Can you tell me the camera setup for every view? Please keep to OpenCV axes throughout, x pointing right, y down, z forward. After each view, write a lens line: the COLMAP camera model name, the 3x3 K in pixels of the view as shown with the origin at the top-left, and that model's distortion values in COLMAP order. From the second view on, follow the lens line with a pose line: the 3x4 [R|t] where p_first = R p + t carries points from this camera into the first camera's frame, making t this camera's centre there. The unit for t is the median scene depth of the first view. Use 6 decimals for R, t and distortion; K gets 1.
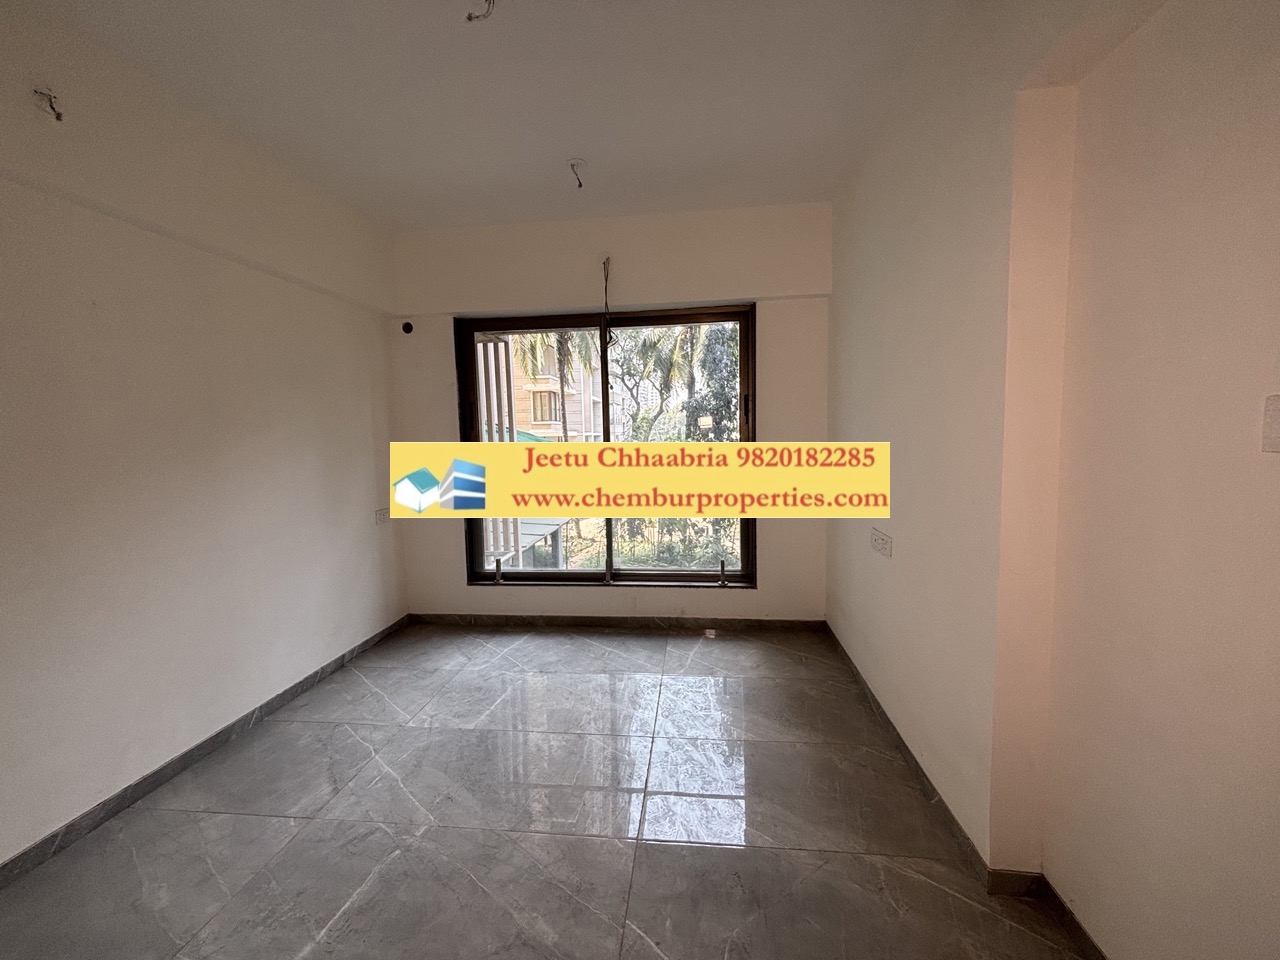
lens RADIAL K [[485.3, 0, 640.0], [0, 485.3, 480.0], [0, 0, 1]] dist [-0.000883, 0.000022]
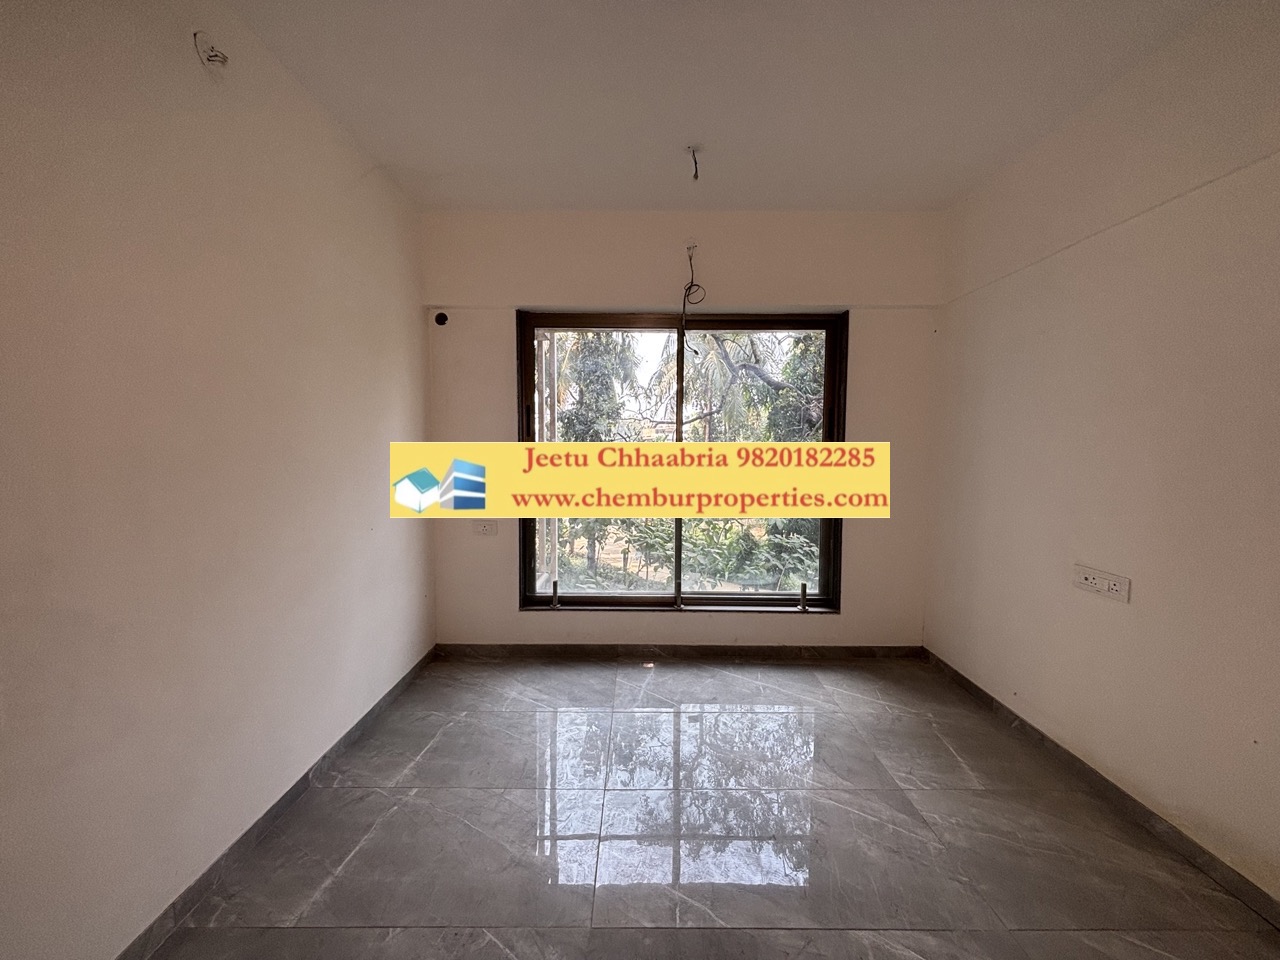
lens RADIAL K [[520.5, 0, 623.1], [0, 520.5, 485.1], [0, 0, 1]] dist [-0.000752, -0.000074]
pose [[0.995302, 0.019435, 0.094851, -0.270344], [-0.017487, 0.999620, -0.021329, 0.004429], [-0.095230, 0.019570, 0.995263, 0.032938]]
